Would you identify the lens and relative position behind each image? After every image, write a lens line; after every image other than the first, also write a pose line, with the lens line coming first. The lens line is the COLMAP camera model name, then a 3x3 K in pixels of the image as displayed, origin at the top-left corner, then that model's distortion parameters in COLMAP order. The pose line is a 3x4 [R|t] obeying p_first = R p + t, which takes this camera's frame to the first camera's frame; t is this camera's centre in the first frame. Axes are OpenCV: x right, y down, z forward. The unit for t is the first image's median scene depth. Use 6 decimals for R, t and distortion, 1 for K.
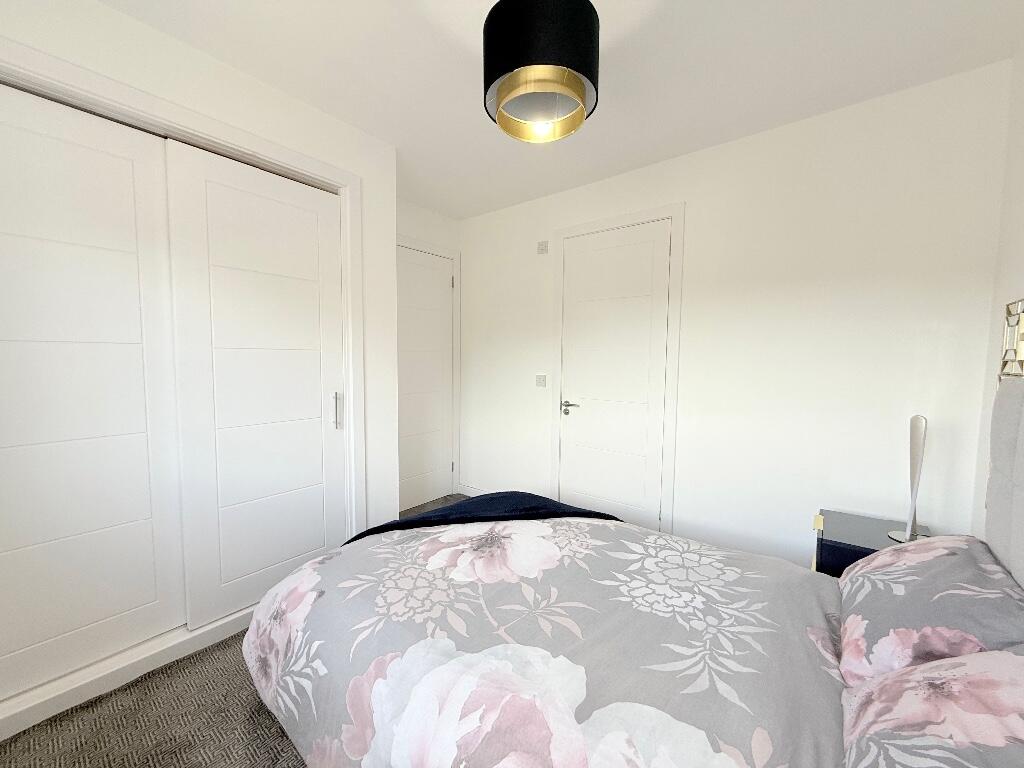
lens RADIAL K [[409.4, 0, 510.5], [0, 409.4, 386.7], [0, 0, 1]] dist [-0.000714, -0.000129]
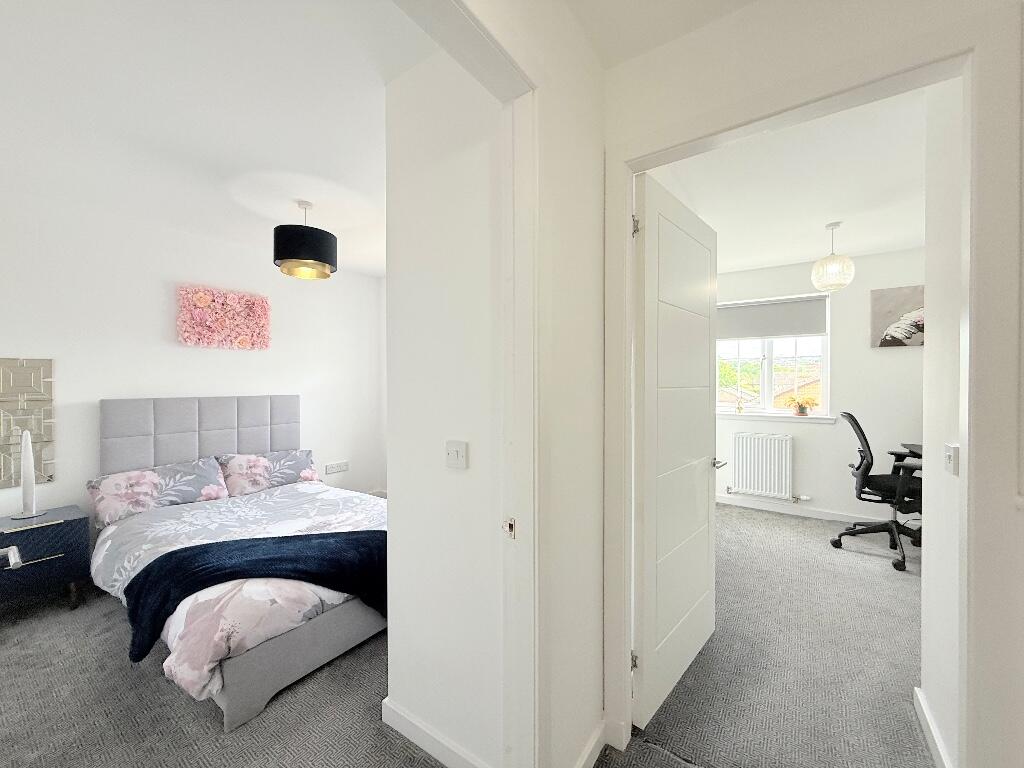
lens RADIAL K [[409.4, 0, 510.5], [0, 409.4, 386.7], [0, 0, 1]] dist [-0.000714, -0.000129]
pose [[-0.998378, -0.003276, -0.056842, -0.728852], [-0.008122, 0.996328, 0.085228, -0.250856], [0.056354, 0.085552, -0.994739, 2.752498]]
